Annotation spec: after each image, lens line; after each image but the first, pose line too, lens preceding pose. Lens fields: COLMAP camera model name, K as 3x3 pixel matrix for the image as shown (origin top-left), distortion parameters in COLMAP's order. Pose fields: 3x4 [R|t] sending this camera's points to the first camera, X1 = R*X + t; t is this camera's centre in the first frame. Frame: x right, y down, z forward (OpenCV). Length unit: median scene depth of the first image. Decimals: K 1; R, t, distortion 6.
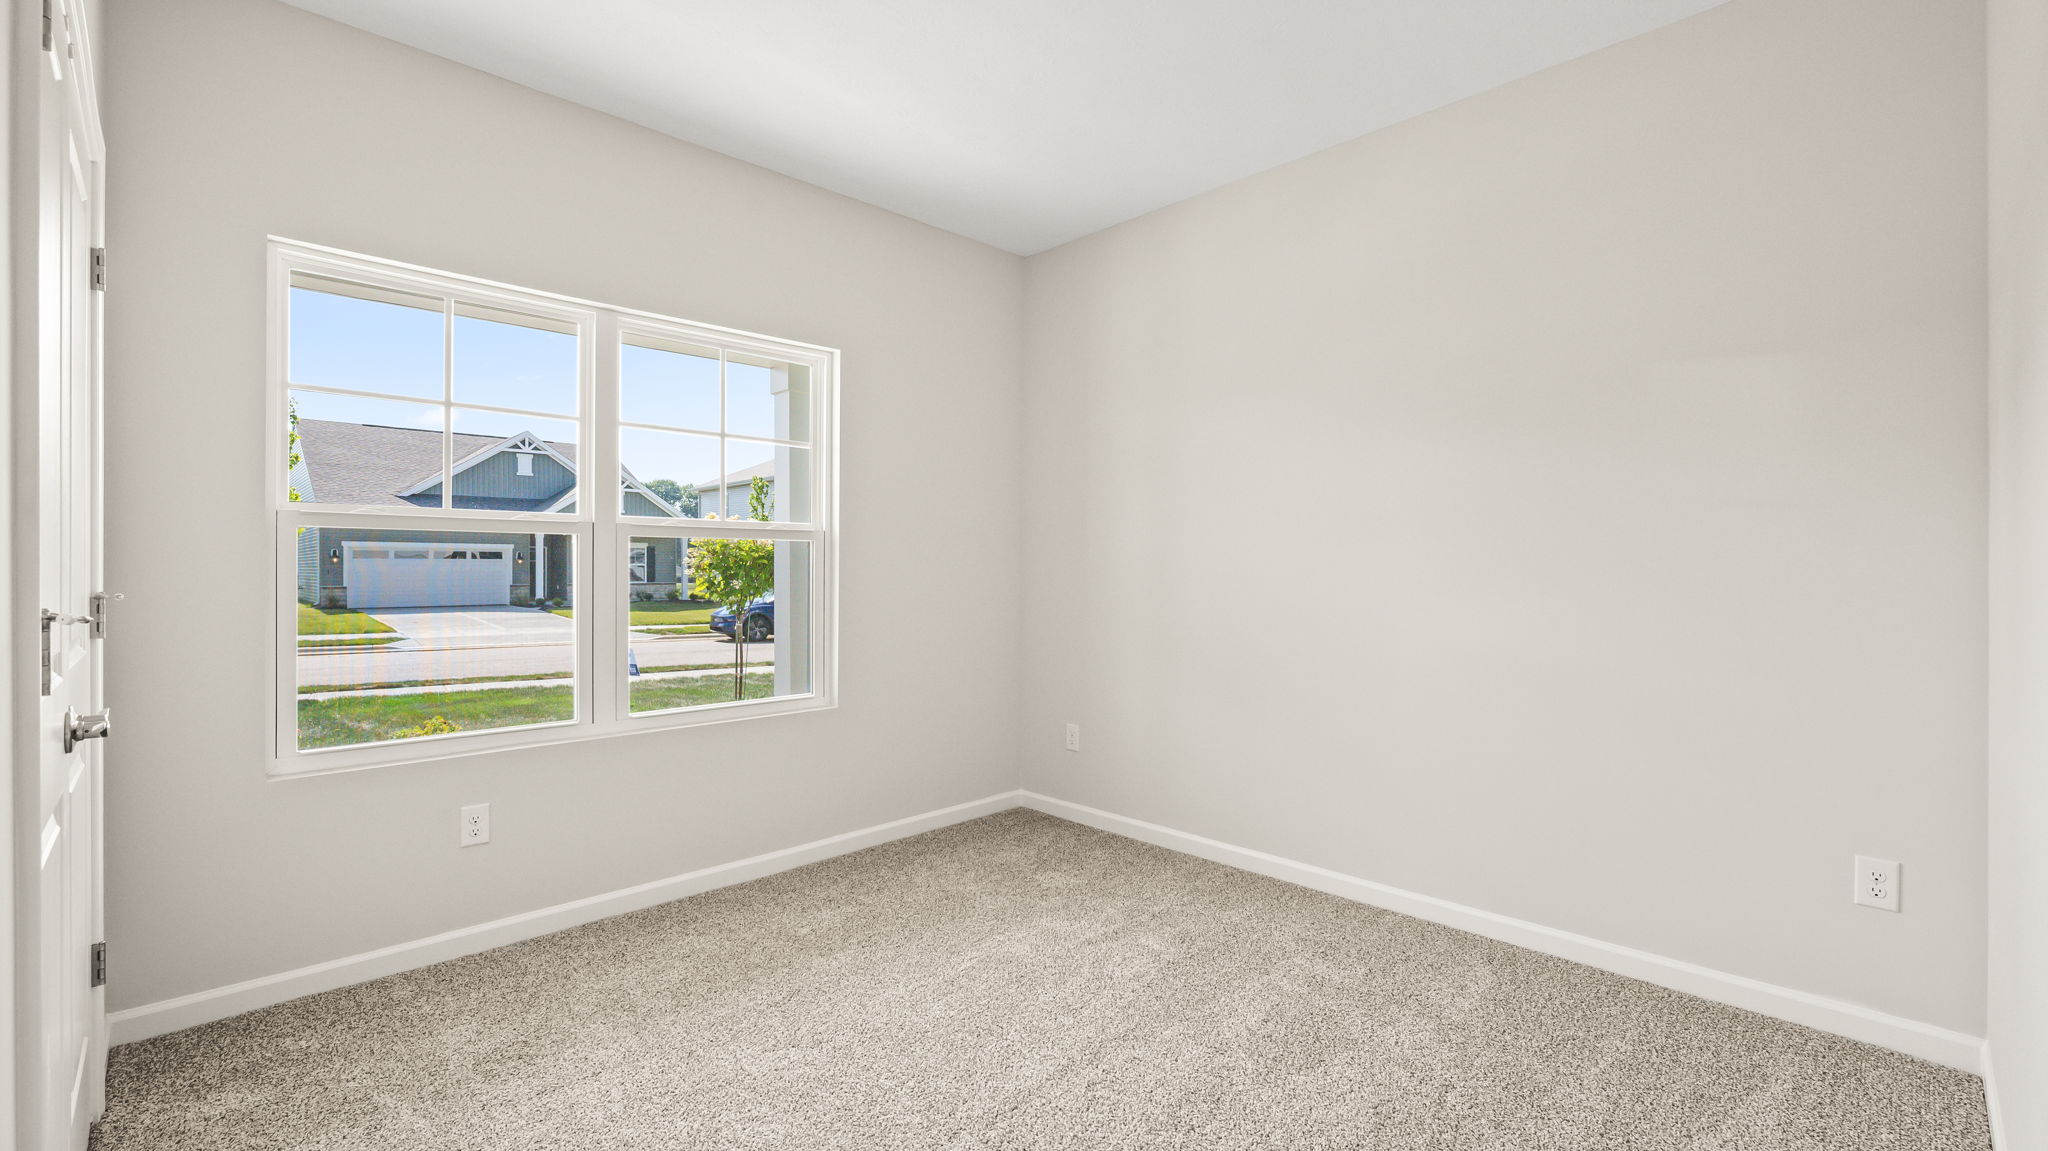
lens RADIAL K [[819.8, 0, 1017.1], [0, 819.8, 577.1], [0, 0, 1]] dist [-0.004487, -0.000201]
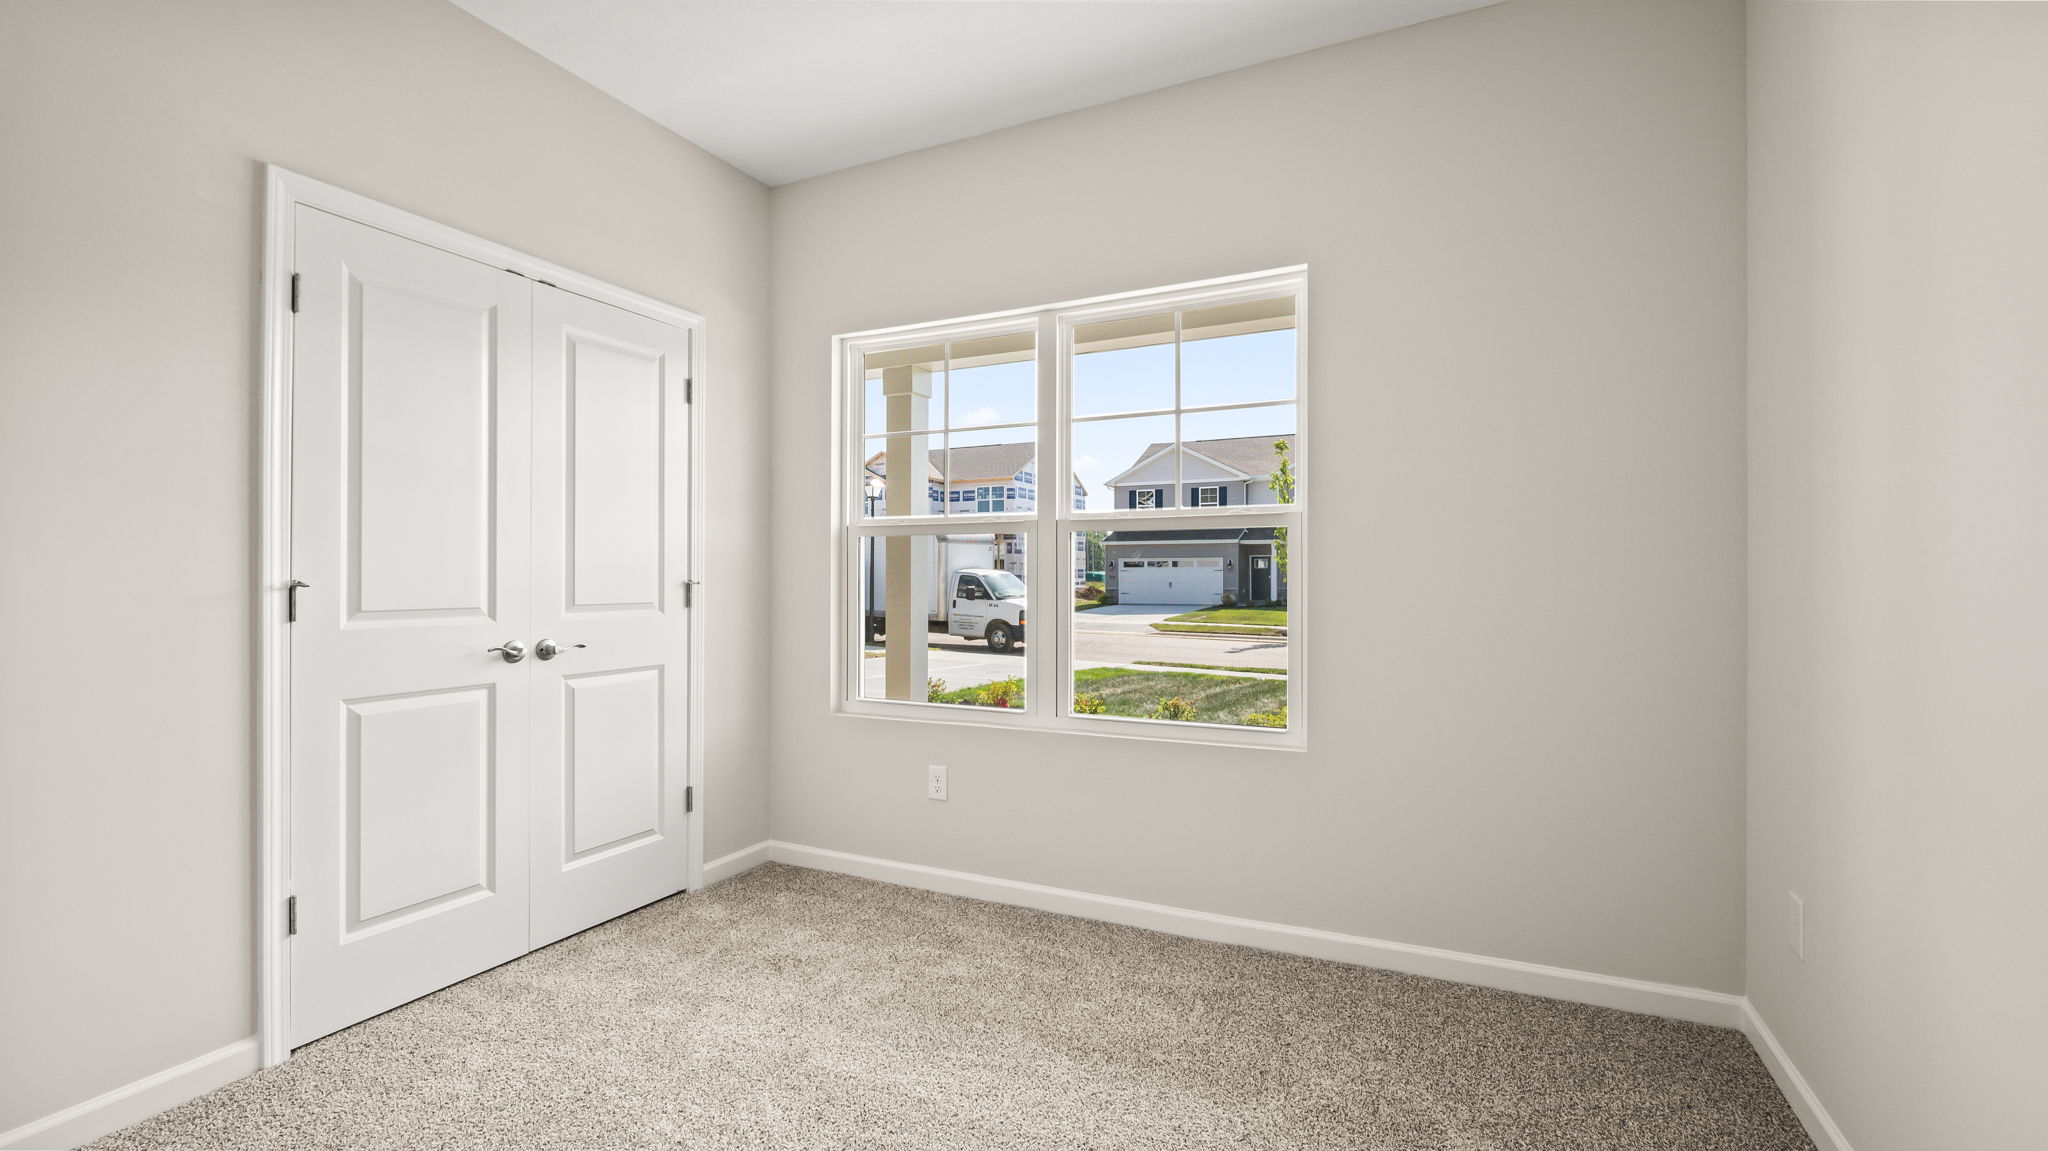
lens RADIAL K [[875.9, 0, 1015.3], [0, 875.9, 564.9], [0, 0, 1]] dist [0.003004, -0.000157]
pose [[0.367299, -0.003548, -0.930096, 0.476184], [-0.009533, 0.999926, -0.007579, -0.004066], [0.930054, 0.011651, 0.367238, 0.545599]]
